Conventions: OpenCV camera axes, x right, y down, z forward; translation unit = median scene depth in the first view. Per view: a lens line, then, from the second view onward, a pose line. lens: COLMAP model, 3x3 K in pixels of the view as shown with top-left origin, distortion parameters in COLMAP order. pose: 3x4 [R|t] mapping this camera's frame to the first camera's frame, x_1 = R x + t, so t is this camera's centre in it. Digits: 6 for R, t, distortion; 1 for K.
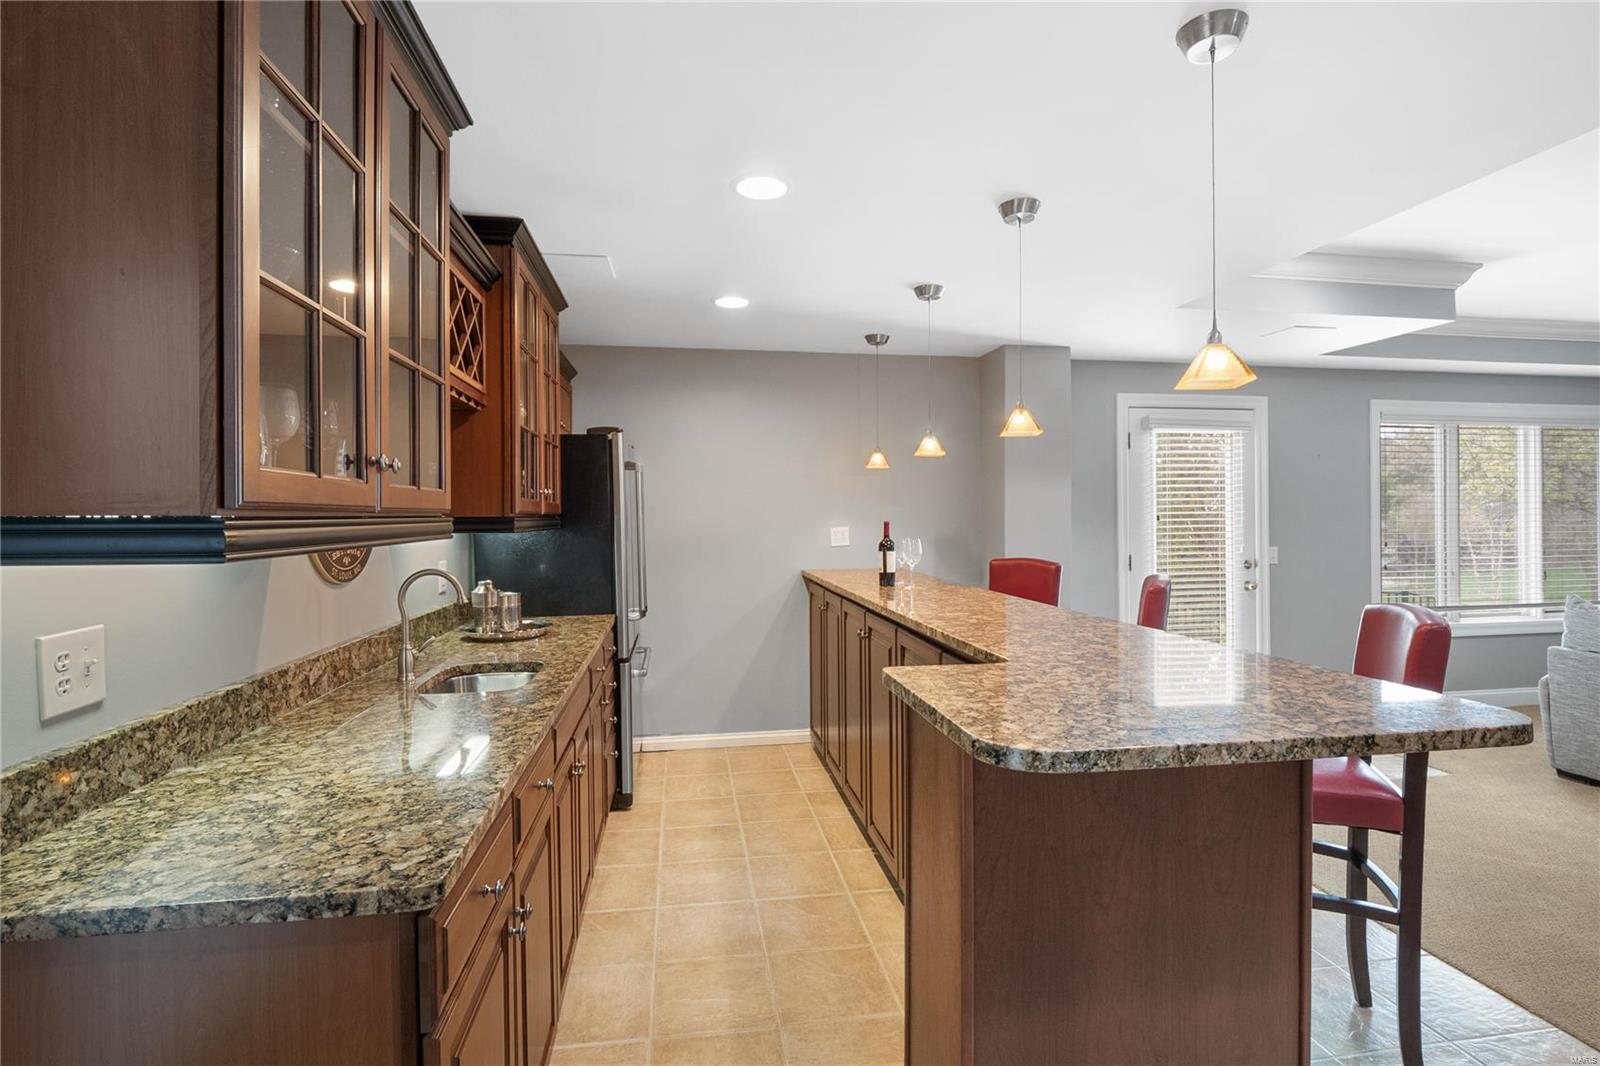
lens RADIAL K [[761.2, 0, 800.0], [0, 761.2, 518.2], [0, 0, 1]] dist [-0.001401, -0.000750]
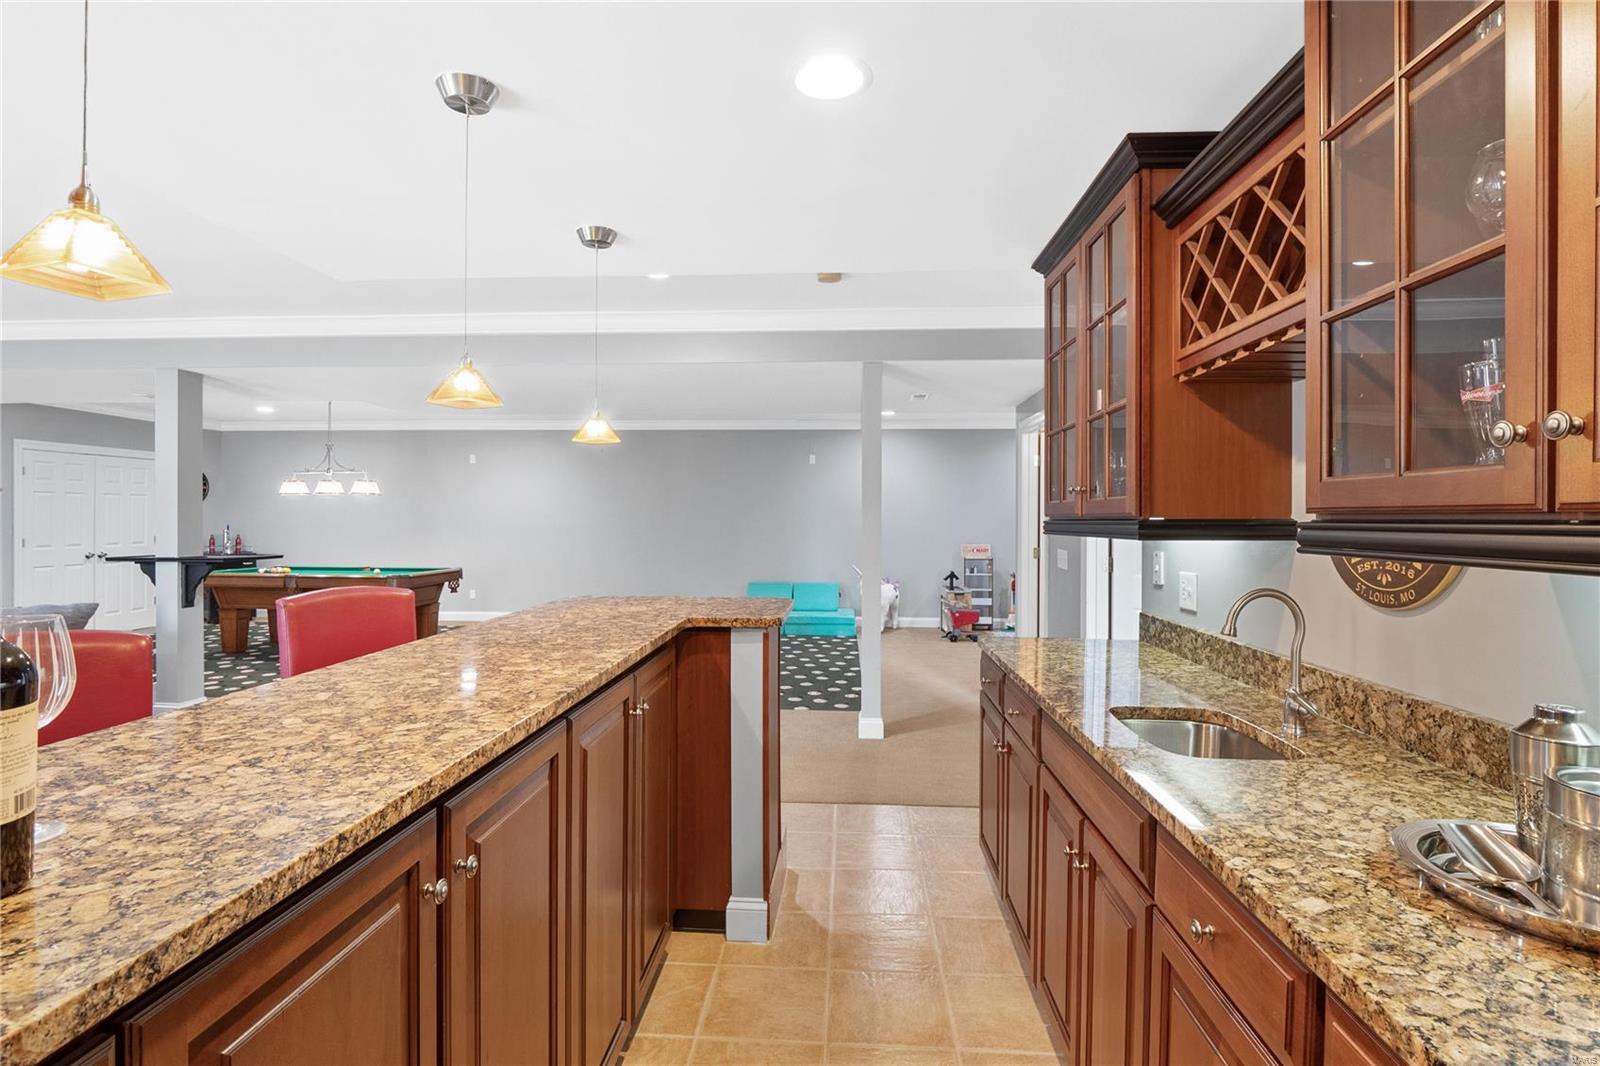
lens RADIAL K [[761.2, 0, 800.0], [0, 761.2, 518.2], [0, 0, 1]] dist [-0.001401, -0.000750]
pose [[-0.975133, 0.001734, 0.221612, -0.185710], [0.001721, 0.999998, -0.000253, -0.004790], [-0.221613, 0.000135, -0.975135, 1.727918]]
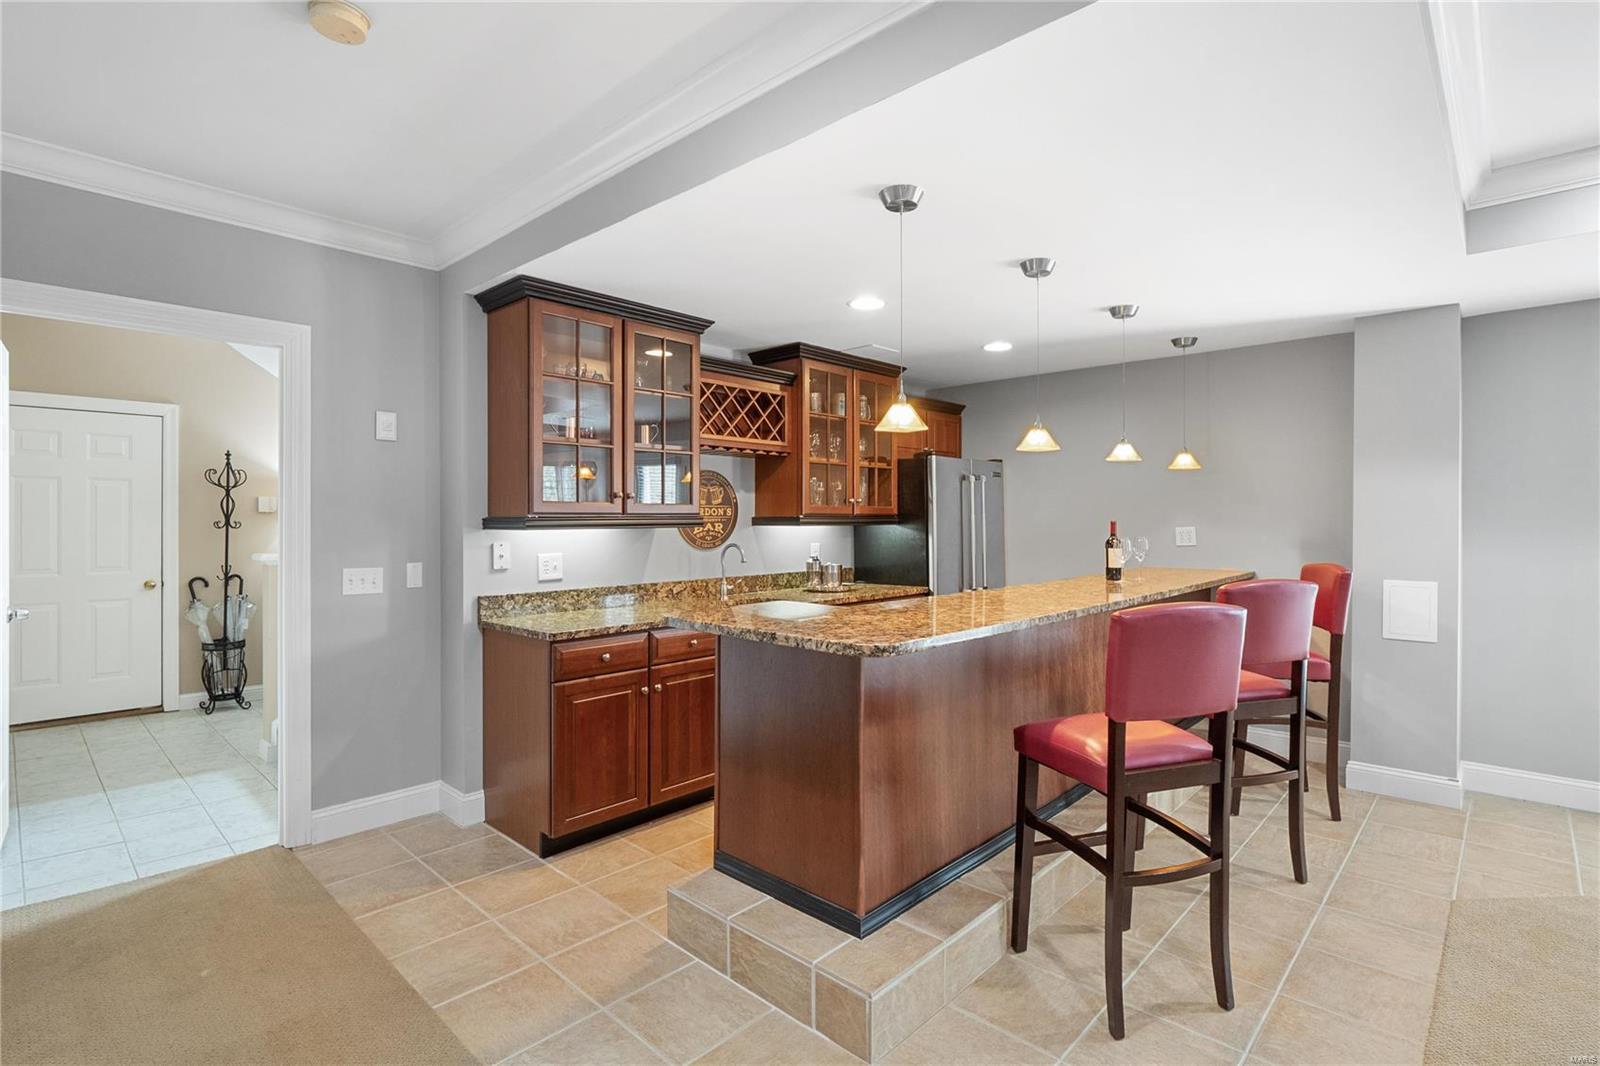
lens RADIAL K [[761.2, 0, 800.0], [0, 761.2, 518.2], [0, 0, 1]] dist [-0.001401, -0.000750]
pose [[0.609245, 0.006046, -0.792959, 1.084426], [-0.000955, 0.999976, 0.006891, -0.011065], [0.792982, -0.003441, 0.609236, -0.042929]]
